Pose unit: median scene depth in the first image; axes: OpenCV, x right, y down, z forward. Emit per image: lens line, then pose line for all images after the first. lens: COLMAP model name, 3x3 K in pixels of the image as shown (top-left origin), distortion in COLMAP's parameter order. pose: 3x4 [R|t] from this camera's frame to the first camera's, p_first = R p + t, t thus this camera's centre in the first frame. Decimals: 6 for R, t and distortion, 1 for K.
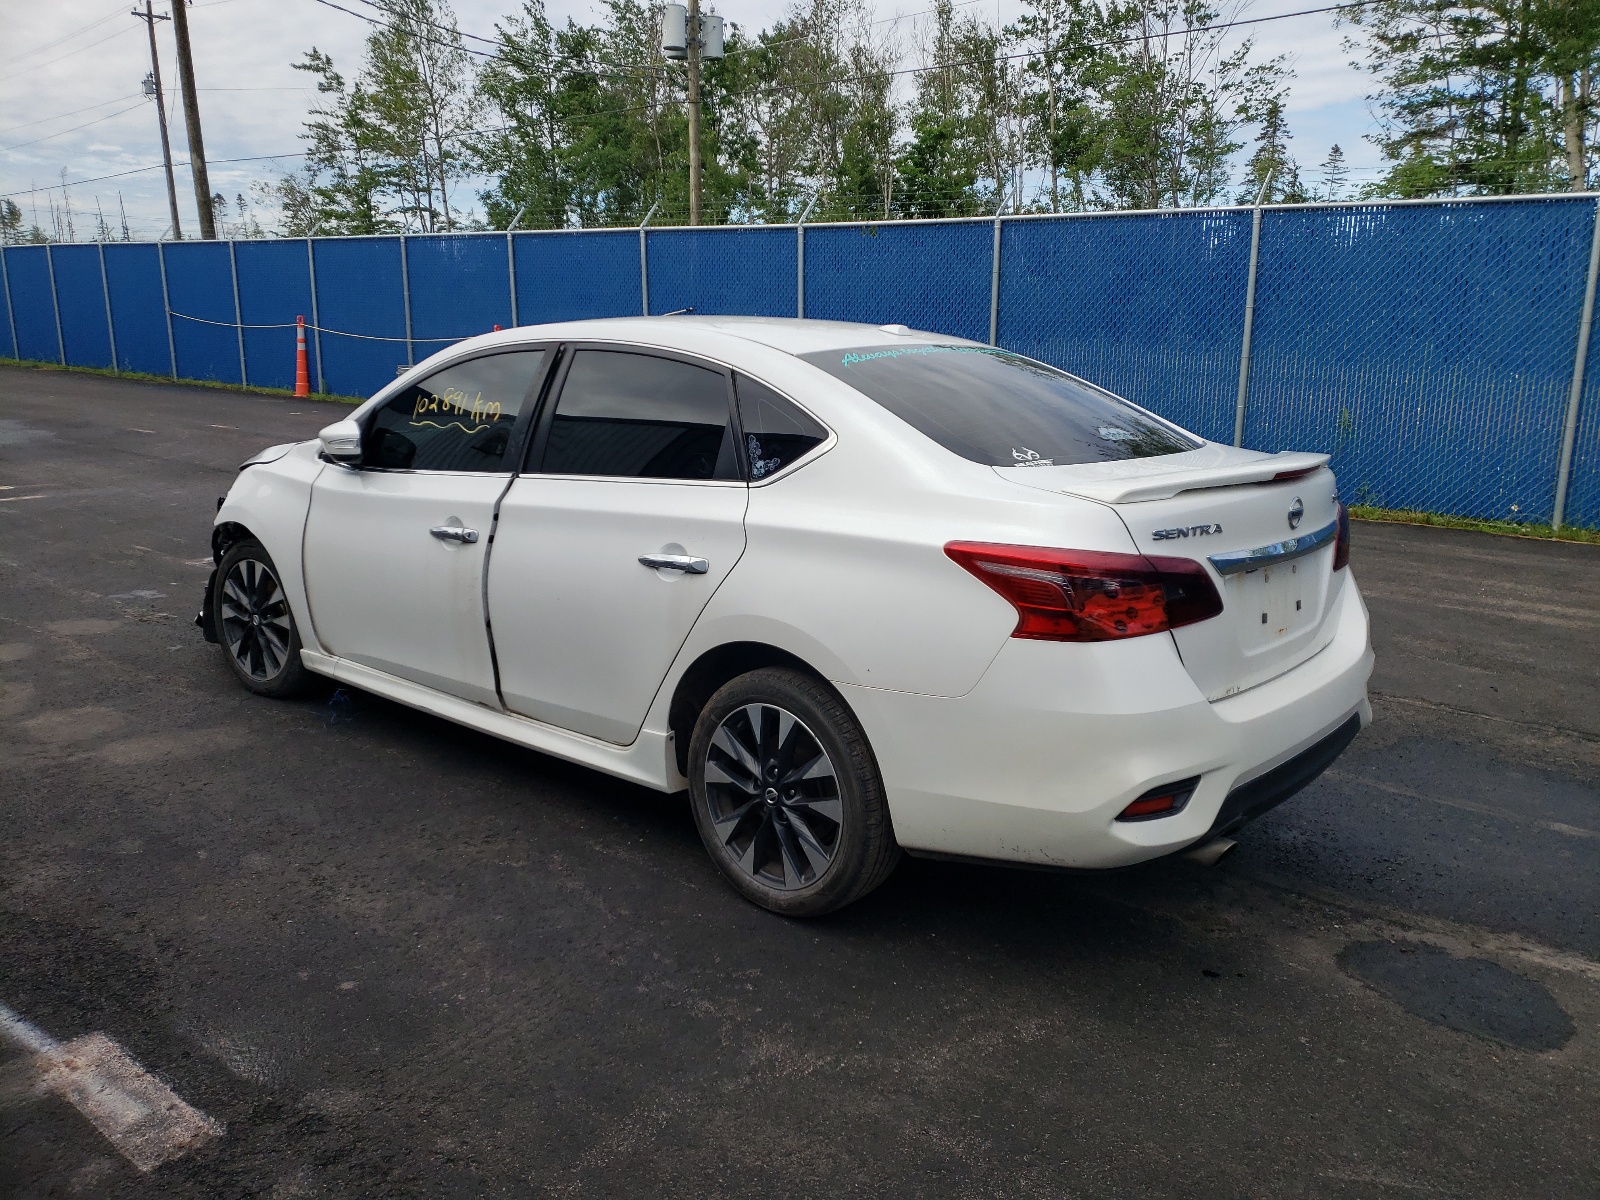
lens RADIAL K [[1247.6, 0, 826.6], [0, 1247.6, 594.5], [0, 0, 1]] dist [0.073986, -0.075876]
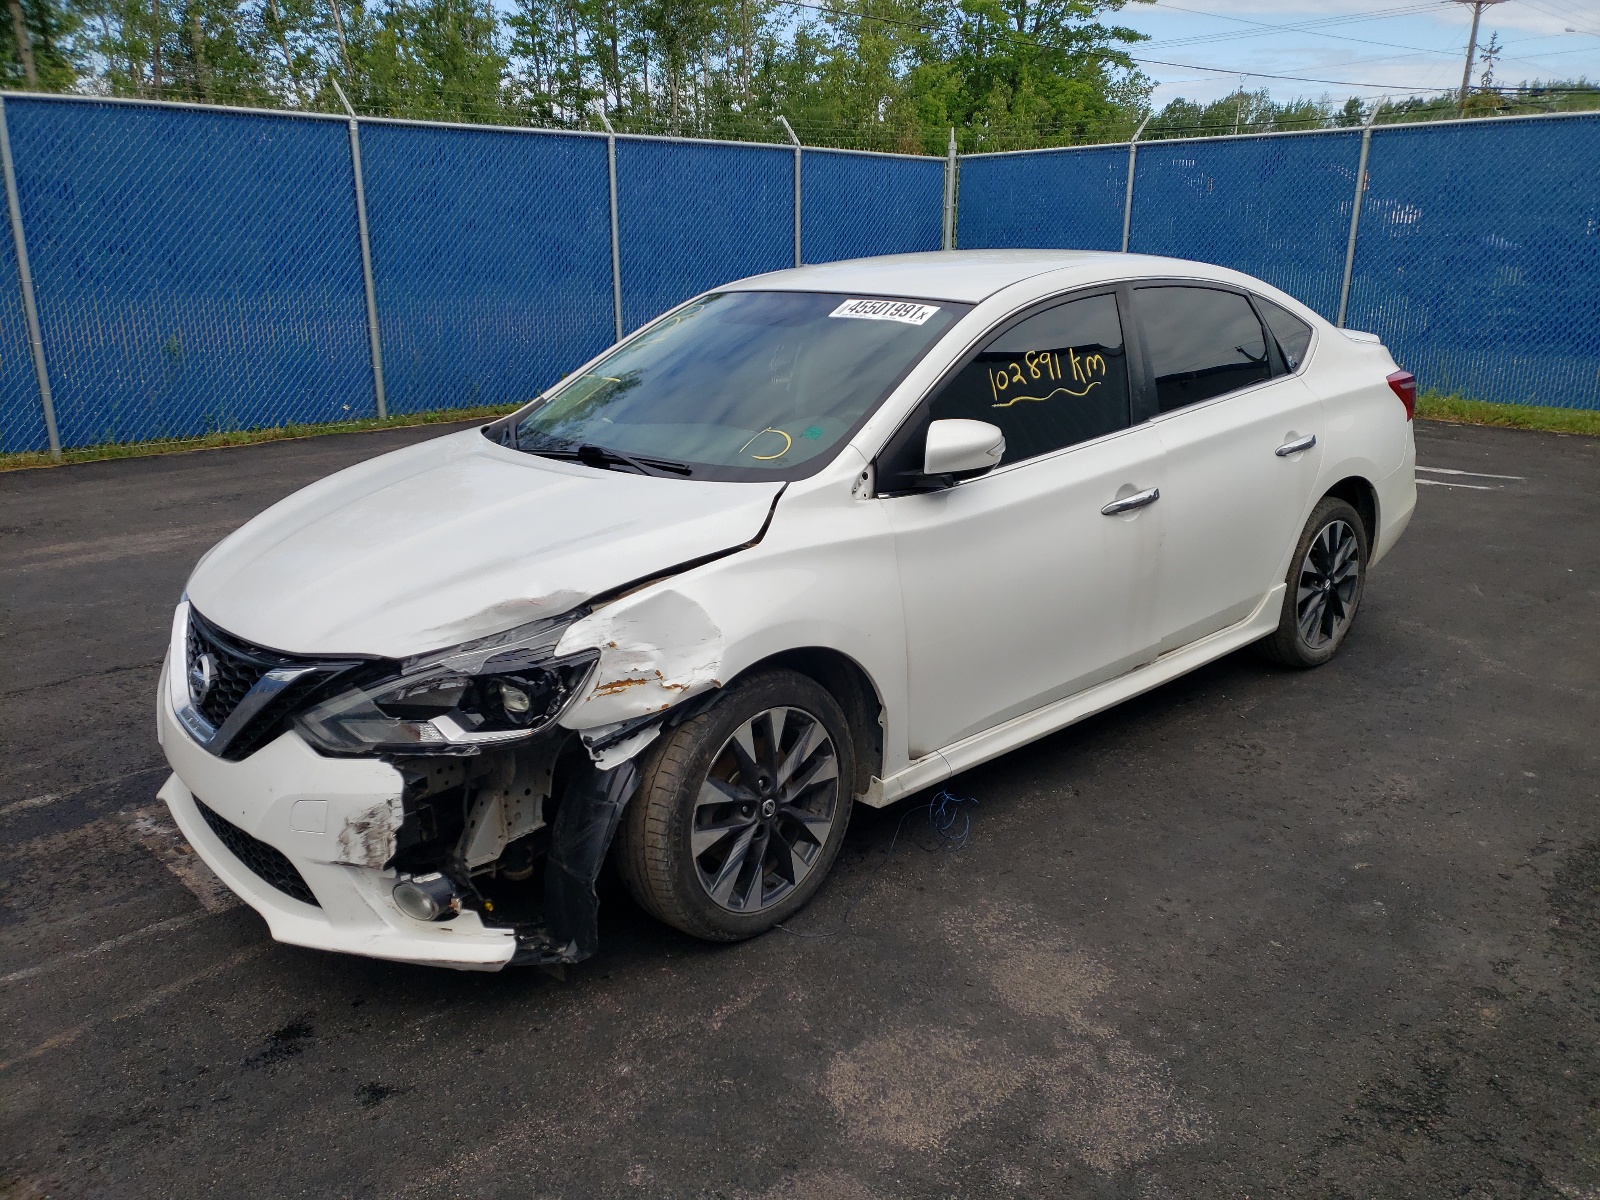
lens RADIAL K [[1247.6, 0, 826.6], [0, 1247.6, 594.5], [0, 0, 1]] dist [0.073986, -0.075876]
pose [[0.100772, -0.291786, 0.951160, -1.196772], [0.215554, 0.939722, 0.265440, -0.273027], [-0.971278, 0.178277, 0.157593, 1.061223]]
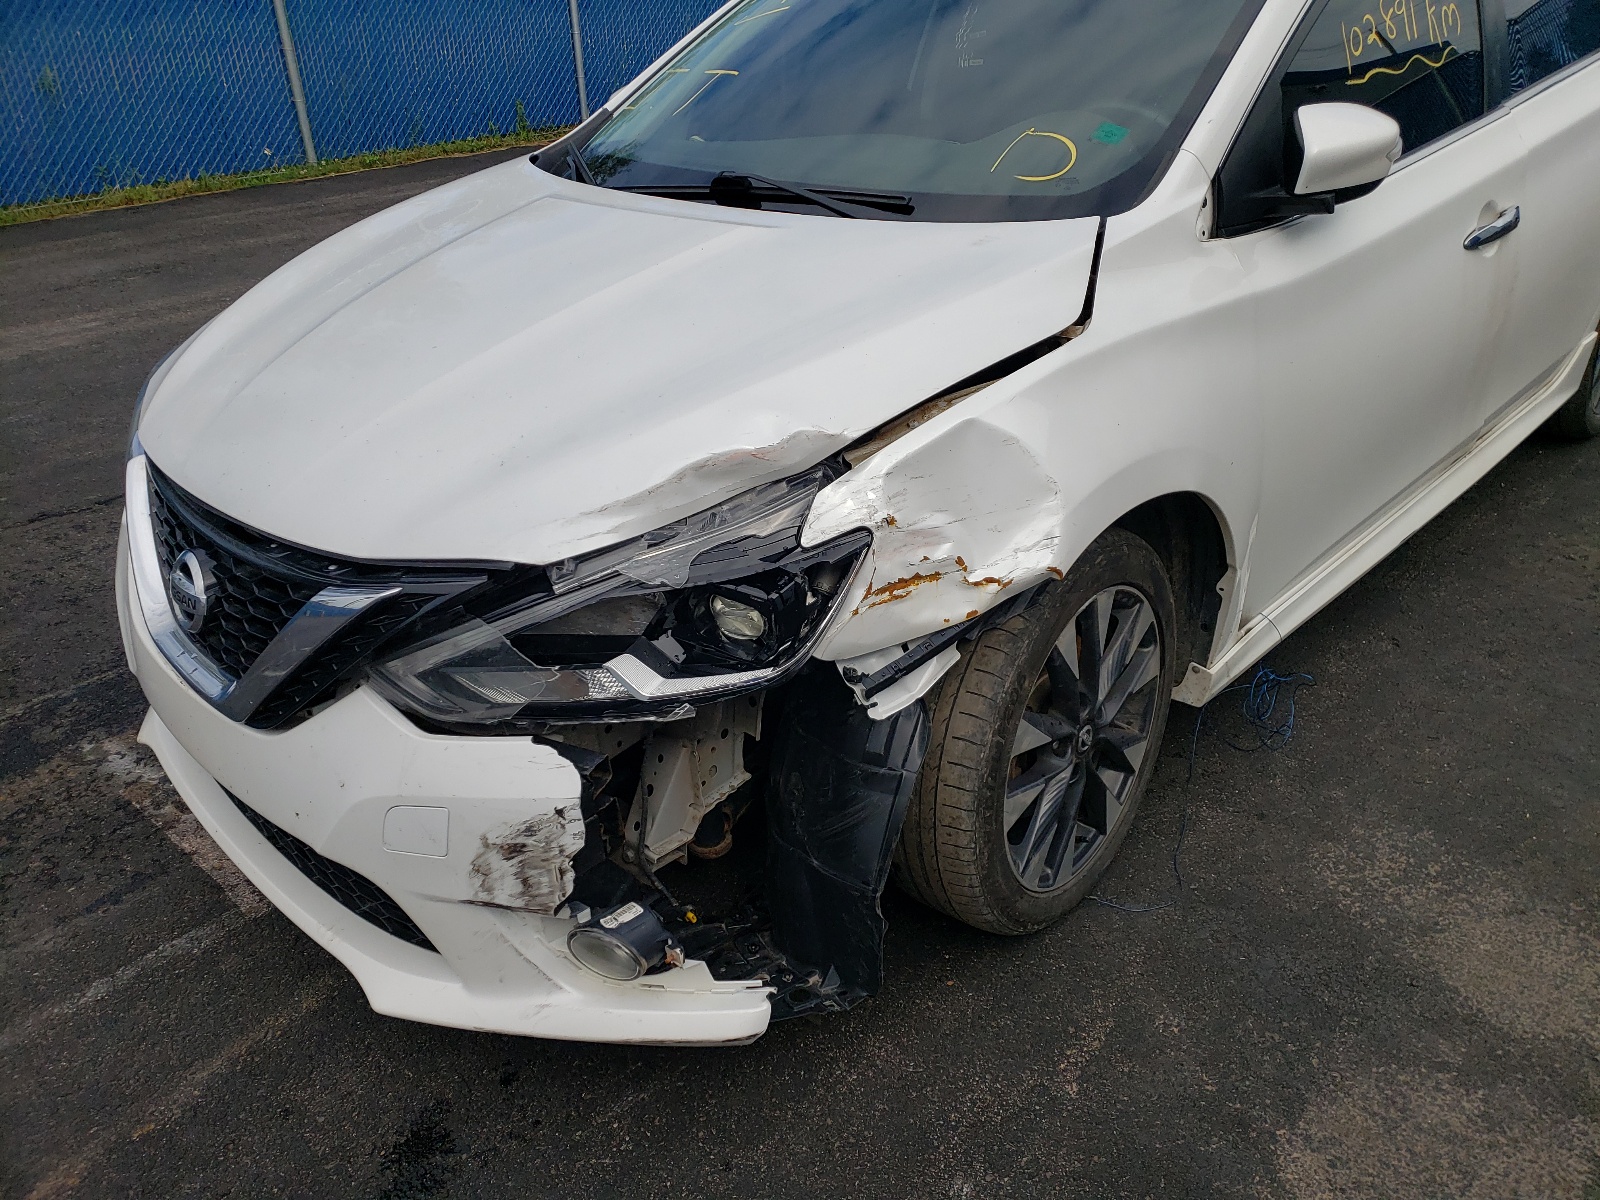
lens RADIAL K [[1147.9, 0, 764.2], [0, 1147.9, 567.4], [0, 0, 1]] dist [0.119318, -0.131808]
pose [[0.047480, -0.476296, 0.878002, -0.941854], [0.244626, 0.857771, 0.452092, -0.259126], [-0.968454, 0.193317, 0.157241, 1.244320]]
